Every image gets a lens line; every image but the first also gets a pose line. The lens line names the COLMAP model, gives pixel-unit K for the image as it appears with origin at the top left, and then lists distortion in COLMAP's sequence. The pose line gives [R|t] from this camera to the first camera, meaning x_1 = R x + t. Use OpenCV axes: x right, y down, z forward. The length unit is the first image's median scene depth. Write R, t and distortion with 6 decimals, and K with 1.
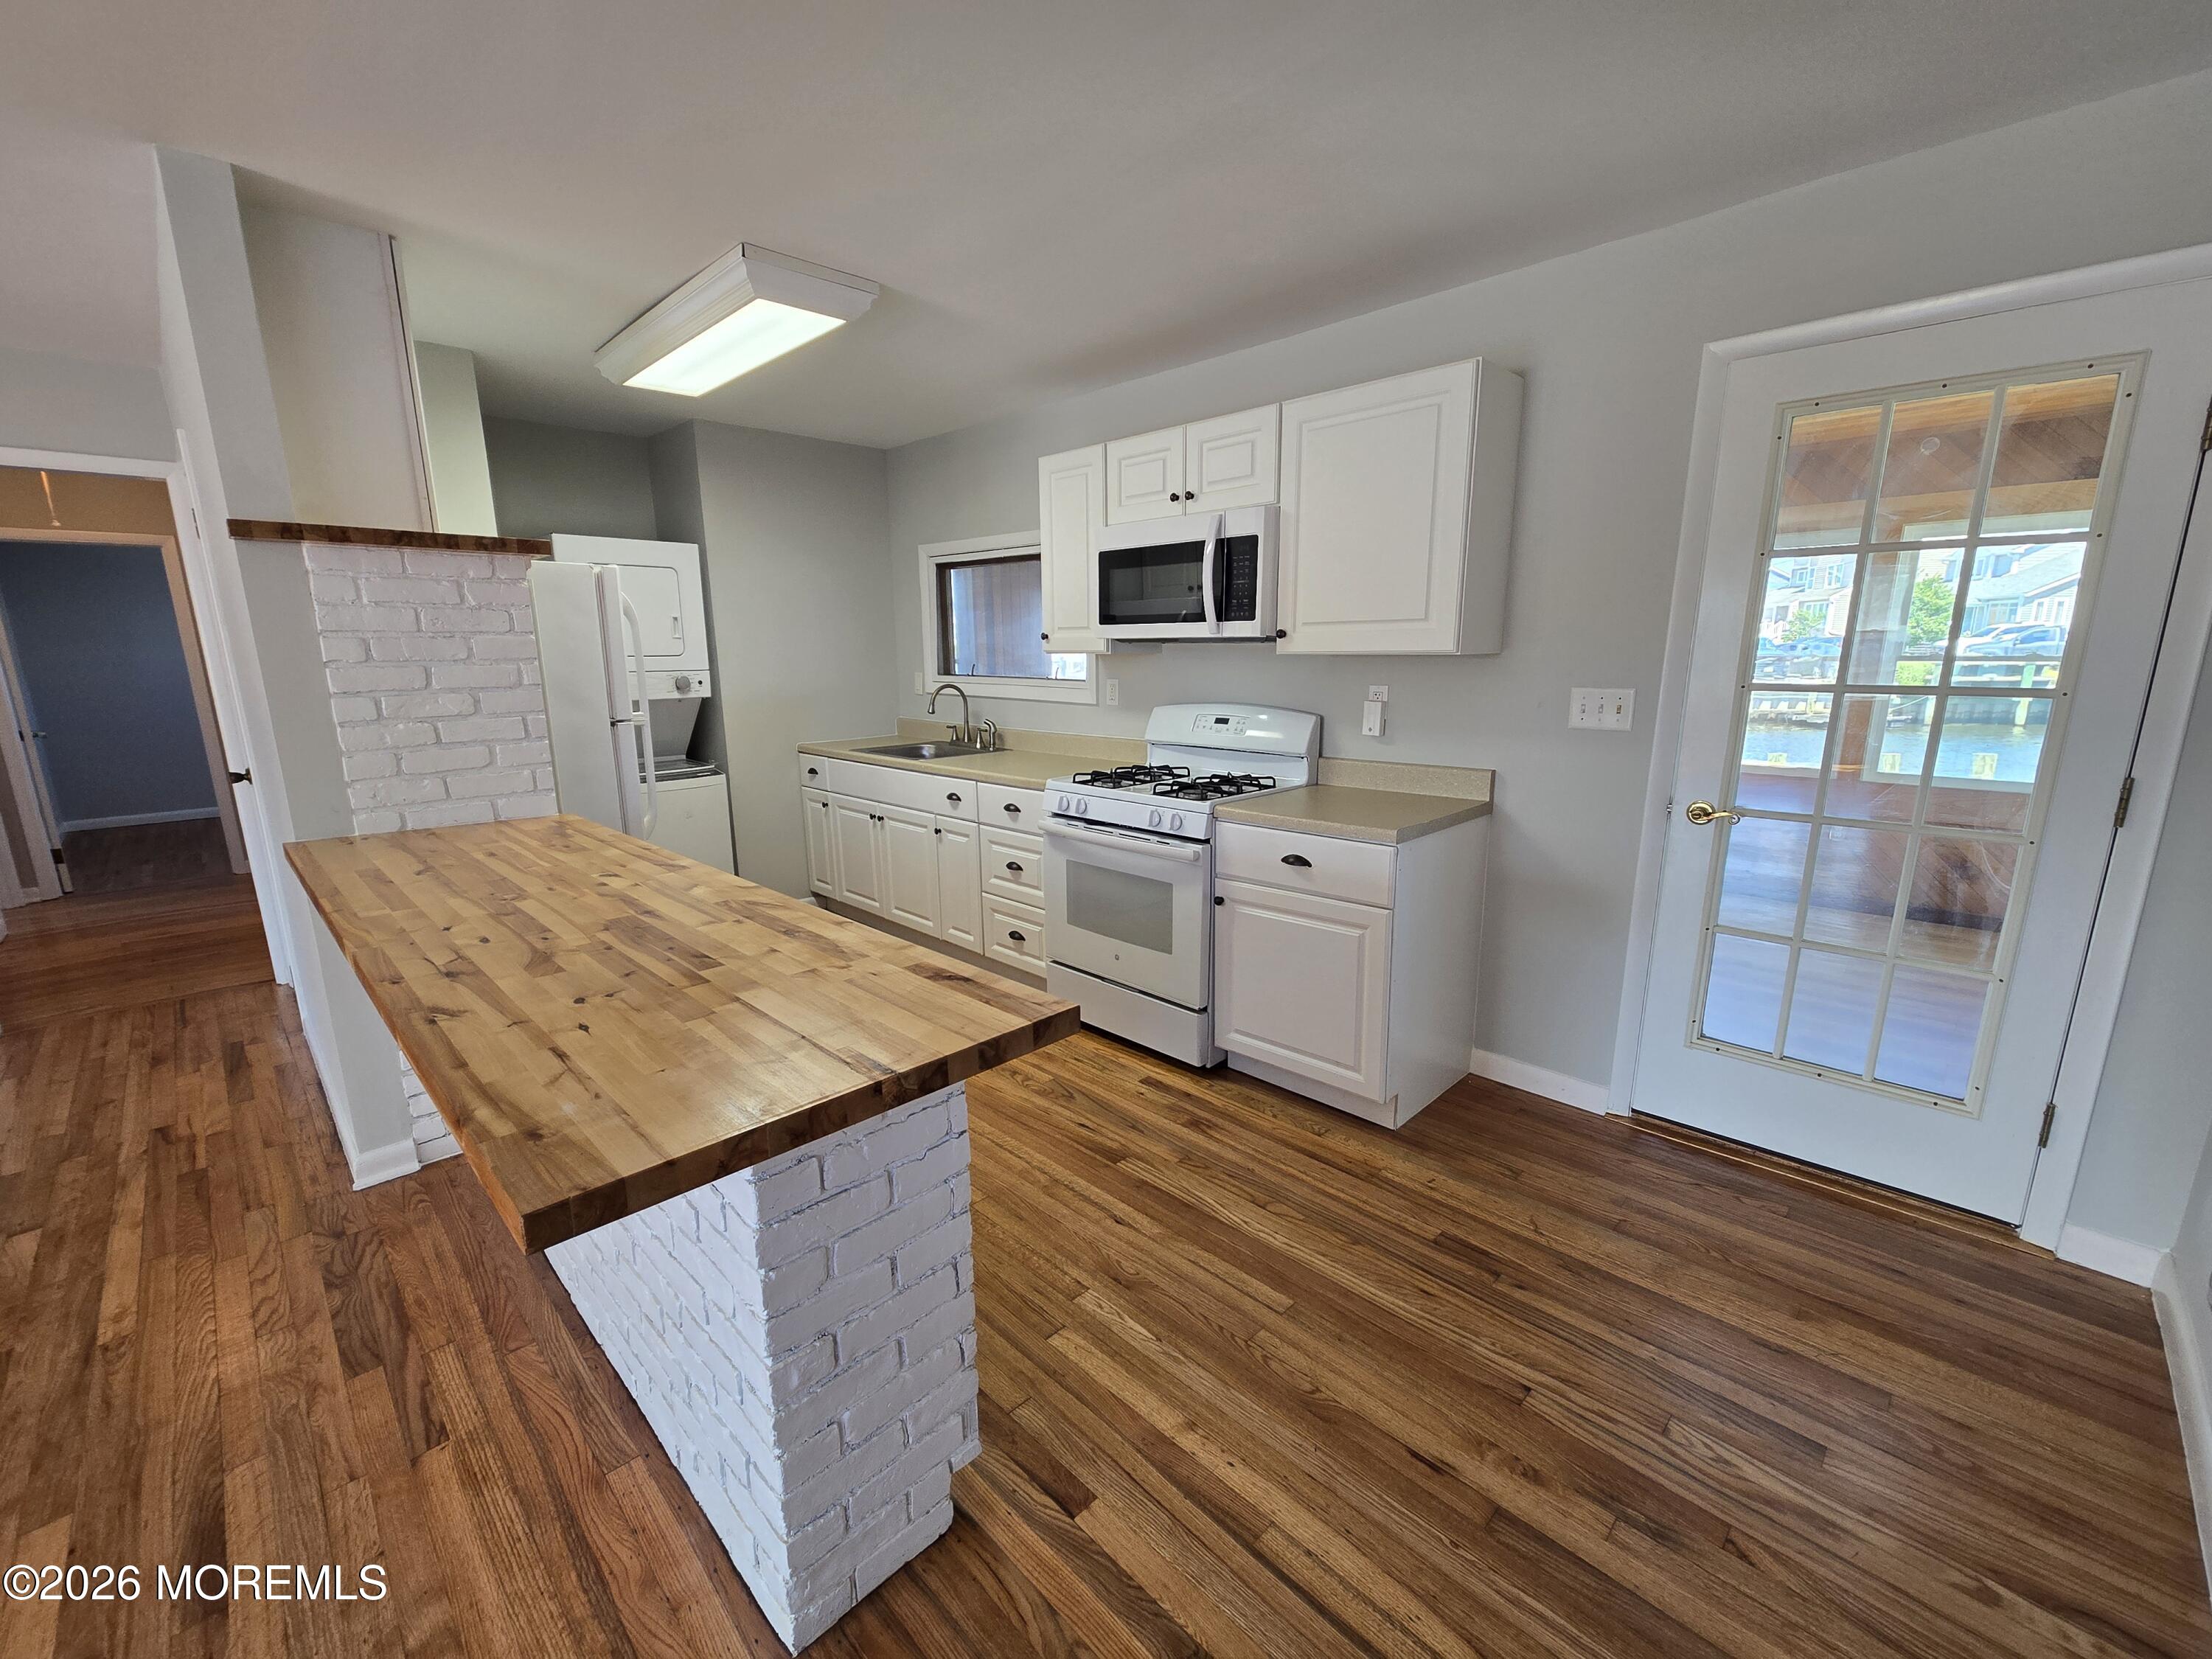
lens RADIAL K [[904.9, 0, 1098.4], [0, 904.9, 842.9], [0, 0, 1]] dist [0.001326, 0.000435]
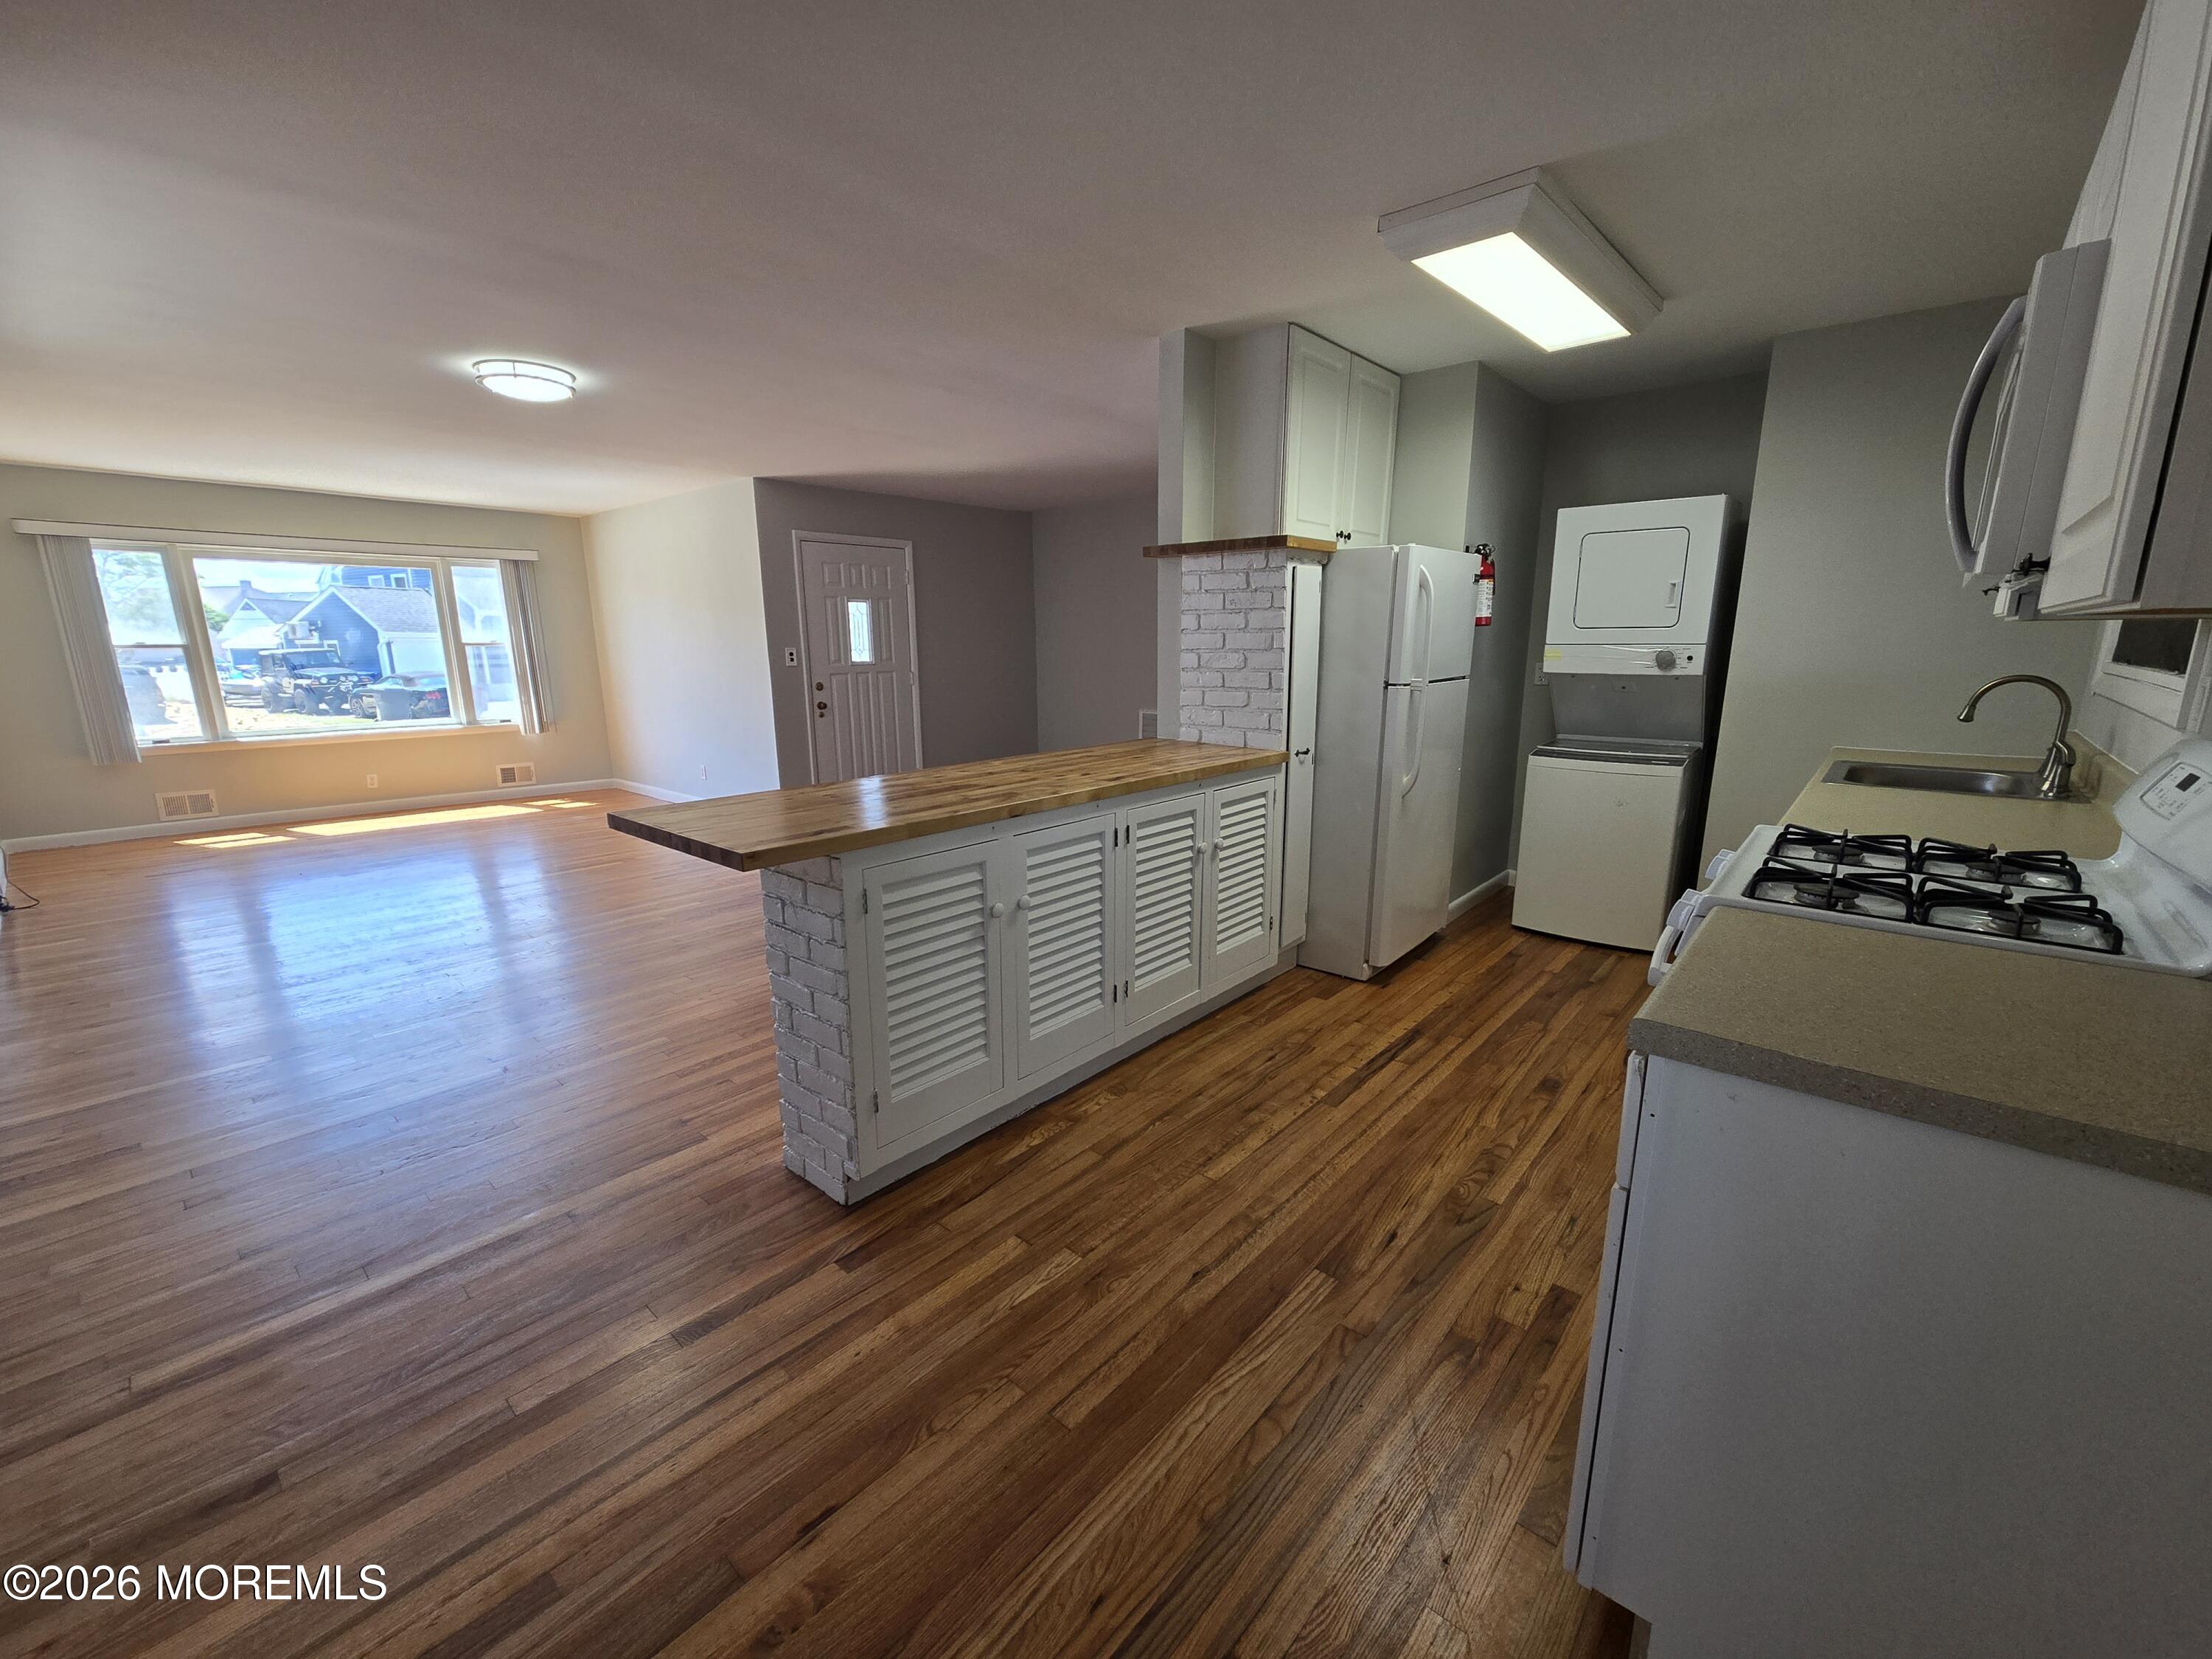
lens RADIAL K [[906.2, 0, 1098.0], [0, 906.2, 844.8], [0, 0, 1]] dist [0.000023, 0.000609]
pose [[0.069279, 0.230091, -0.970700, 0.575011], [-0.204865, 0.955581, 0.211886, -0.107161], [0.976335, 0.184183, 0.113339, 0.546679]]
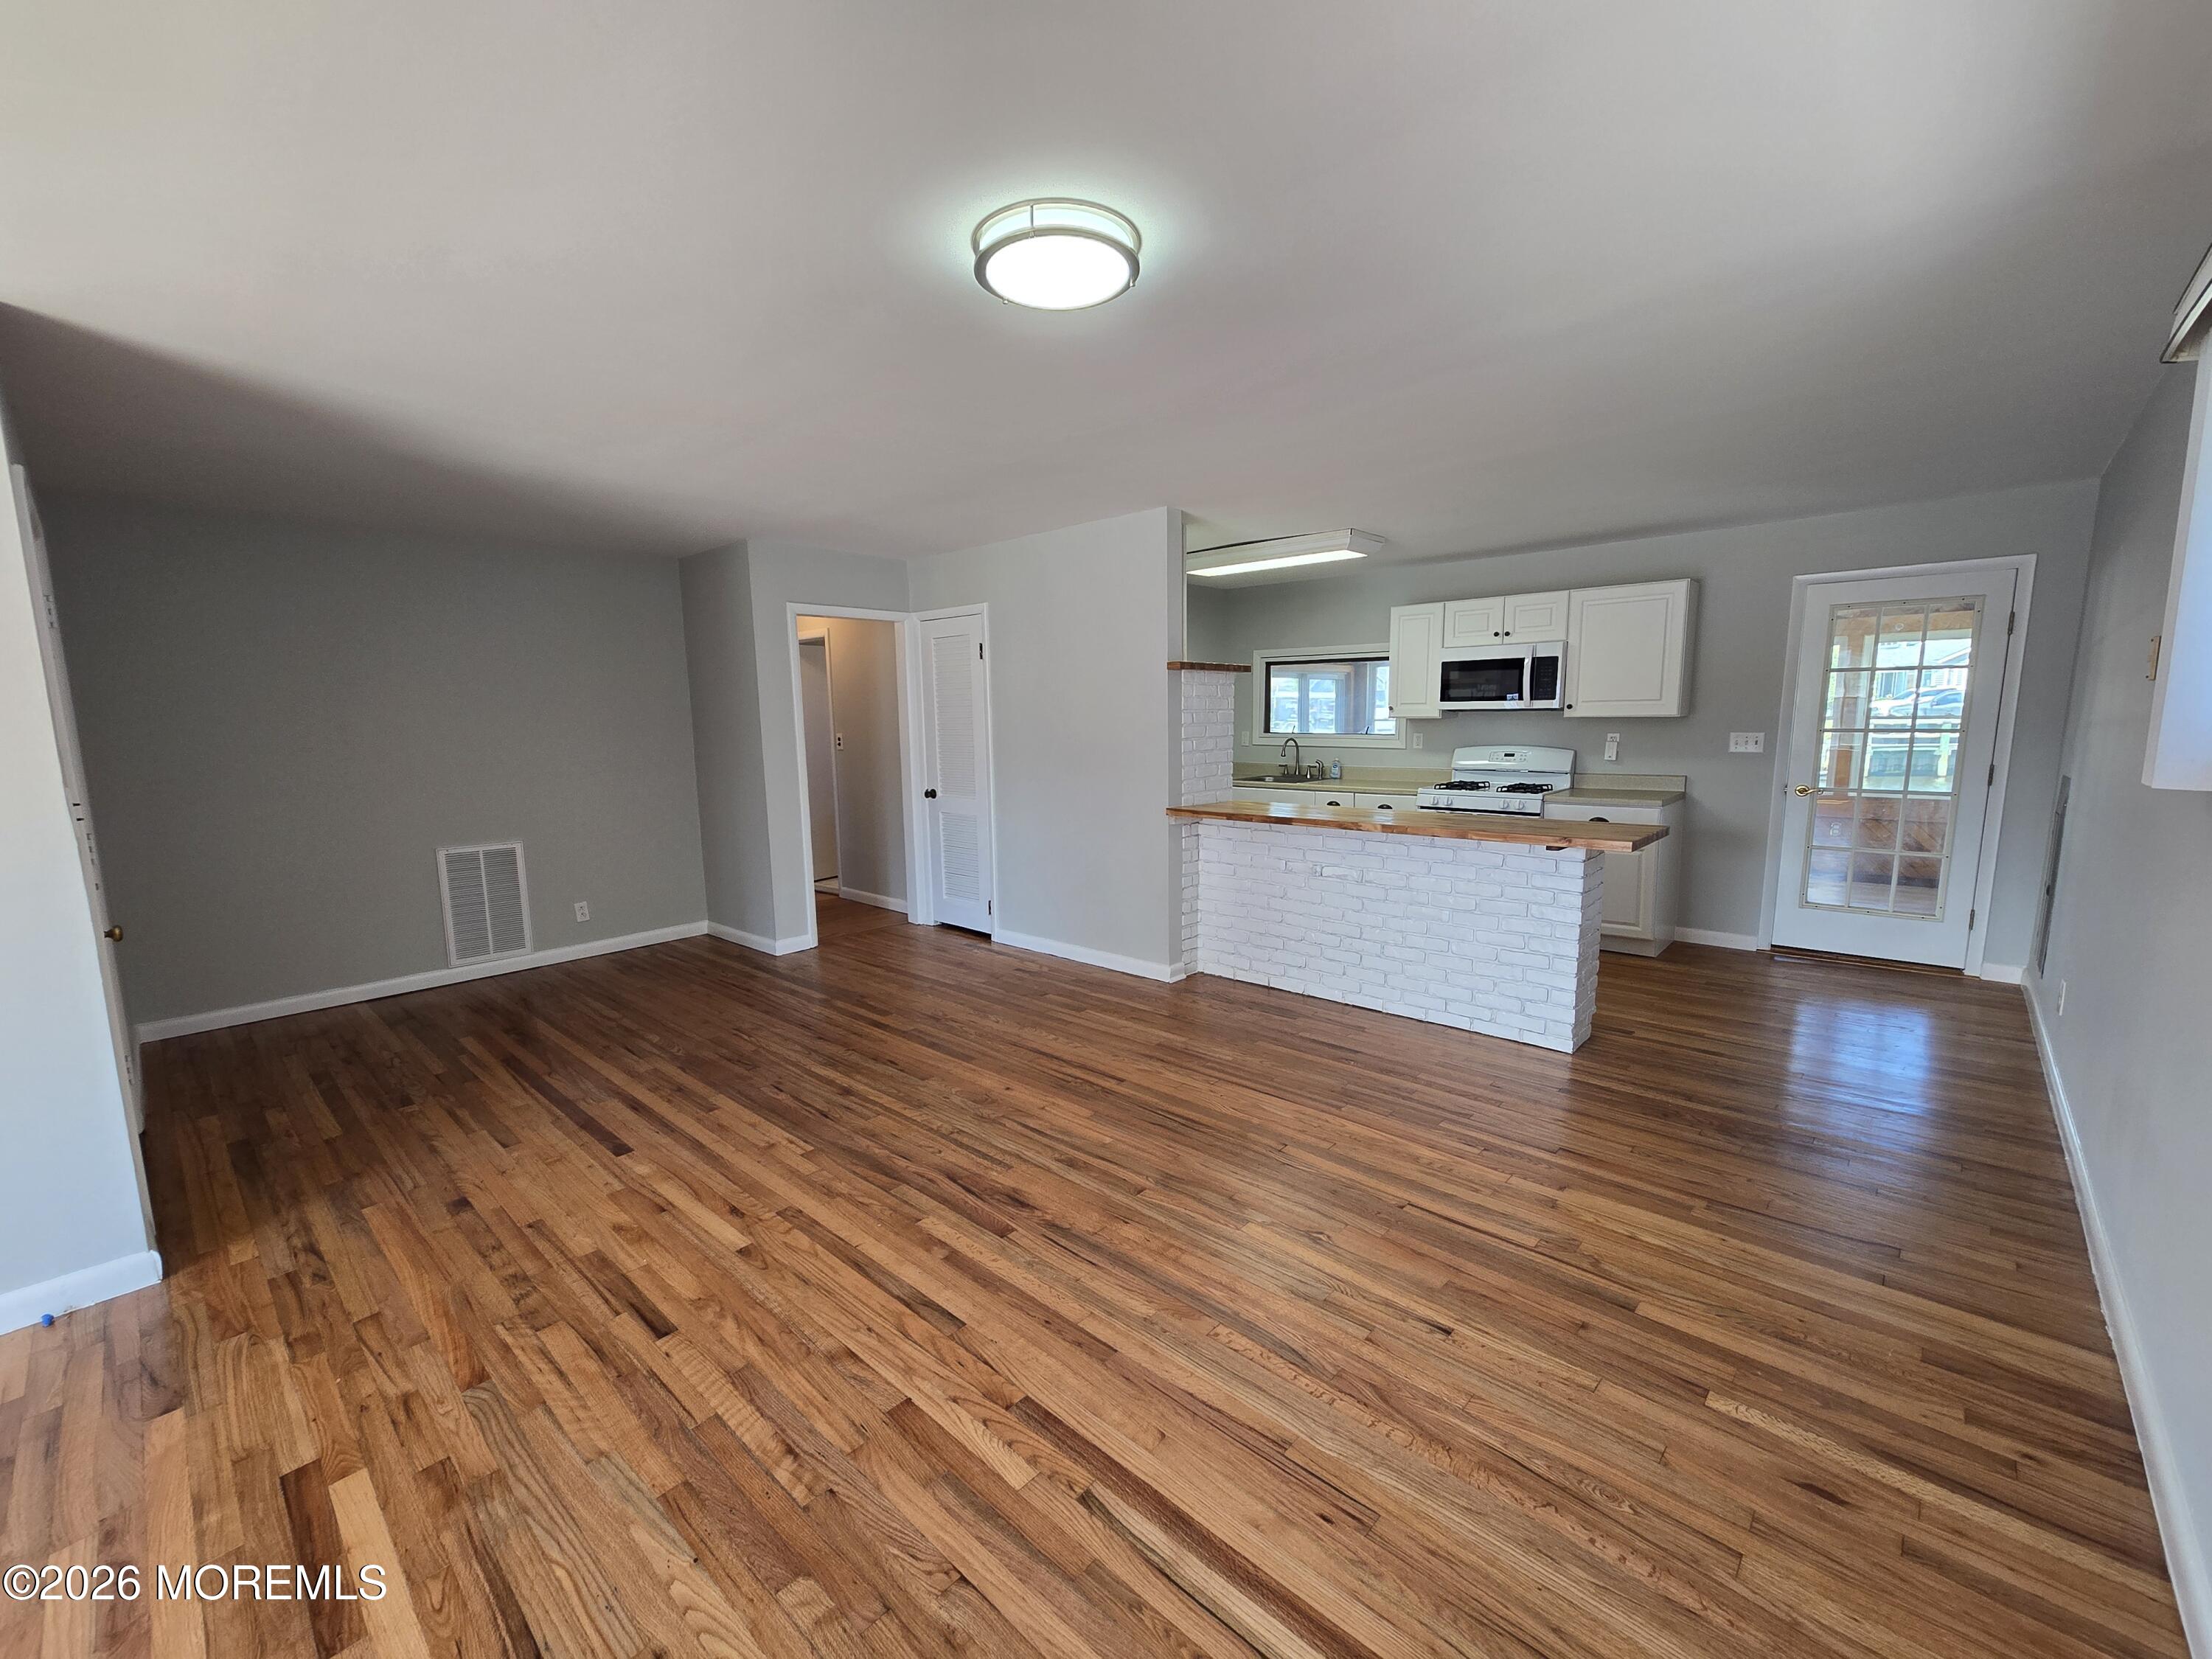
lens RADIAL K [[906.2, 0, 1098.0], [0, 906.2, 844.8], [0, 0, 1]] dist [0.000023, 0.000609]
pose [[0.999197, -0.013150, 0.037836, -0.836430], [0.015762, 0.997451, -0.069588, 0.170374], [-0.036824, 0.070129, 0.996858, -0.817090]]
